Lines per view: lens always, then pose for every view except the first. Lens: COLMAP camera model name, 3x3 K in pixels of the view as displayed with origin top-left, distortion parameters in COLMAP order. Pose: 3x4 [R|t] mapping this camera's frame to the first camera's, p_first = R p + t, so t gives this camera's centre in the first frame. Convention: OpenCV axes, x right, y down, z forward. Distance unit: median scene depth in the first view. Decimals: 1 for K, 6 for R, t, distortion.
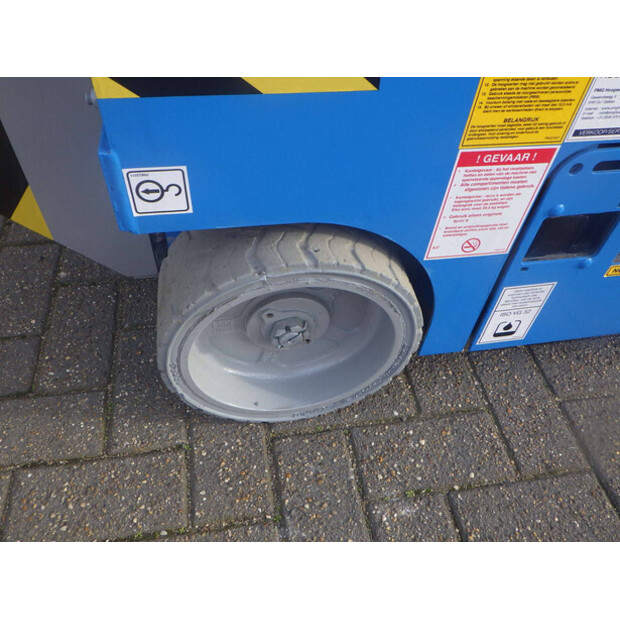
lens RADIAL K [[514.0, 0, 313.6], [0, 514.0, 308.6], [0, 0, 1]] dist [-0.001692, -0.002554]
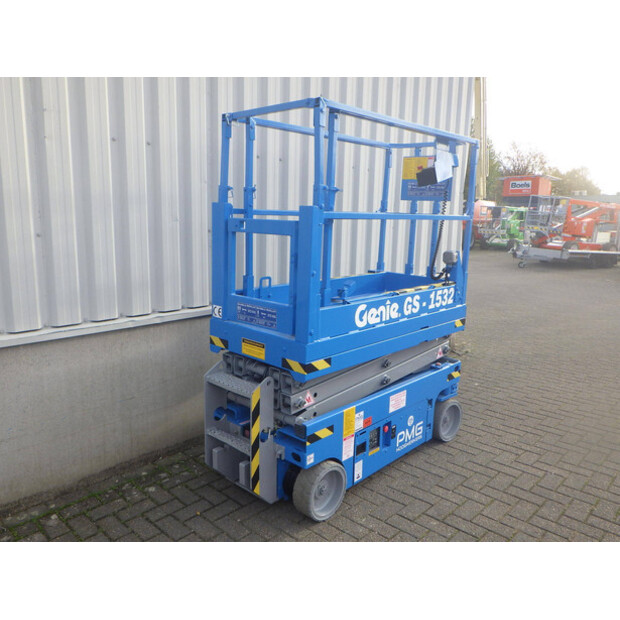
lens RADIAL K [[514.0, 0, 310.2], [0, 514.0, 306.6], [0, 0, 1]] dist [-0.001692, -0.002554]
pose [[0.799825, -0.153687, 0.580225, -2.802240], [0.474105, 0.754592, -0.453669, 0.921507], [-0.368110, 0.637943, 0.676405, -3.357621]]
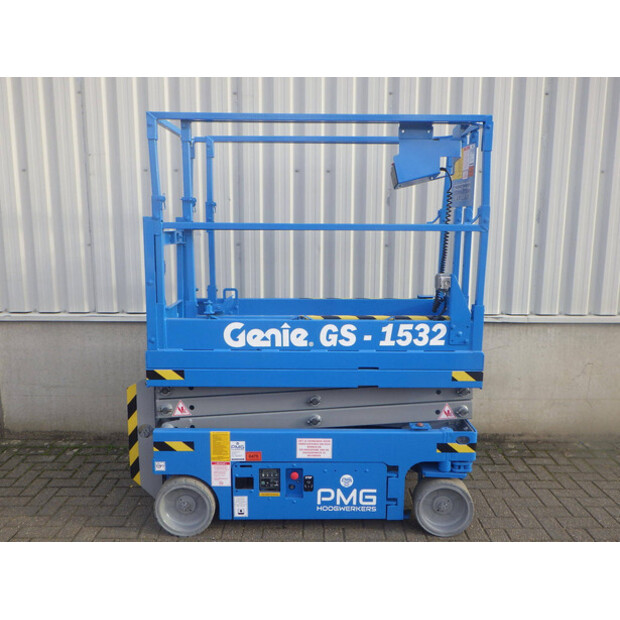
lens RADIAL K [[514.0, 0, 309.7], [0, 514.0, 308.8], [0, 0, 1]] dist [-0.001692, -0.002554]
pose [[0.982952, -0.030356, -0.181341, 2.068624], [-0.095811, 0.757217, -0.646098, 1.690420], [0.156927, 0.652457, 0.741400, -3.544249]]
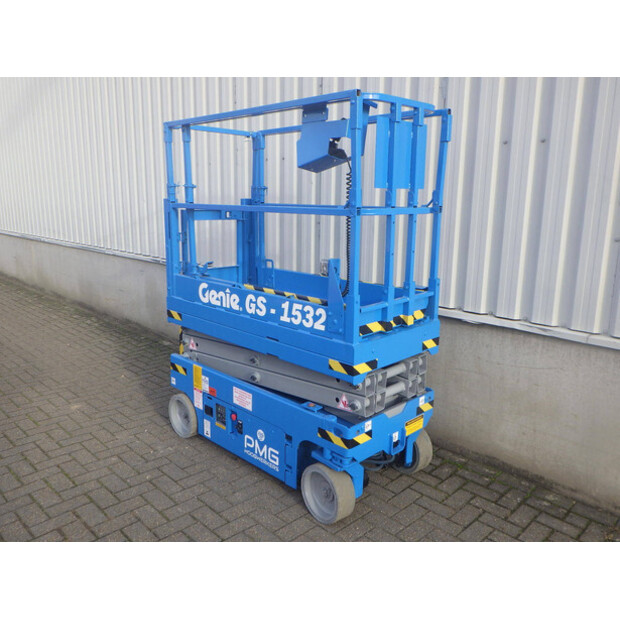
lens RADIAL K [[514.0, 0, 310.2], [0, 514.0, 309.7], [0, 0, 1]] dist [-0.001692, -0.002554]
pose [[0.571750, 0.117498, -0.811971, 6.089164], [-0.611851, 0.720402, -0.326588, 0.248127], [0.546572, 0.683532, 0.483781, -2.100947]]
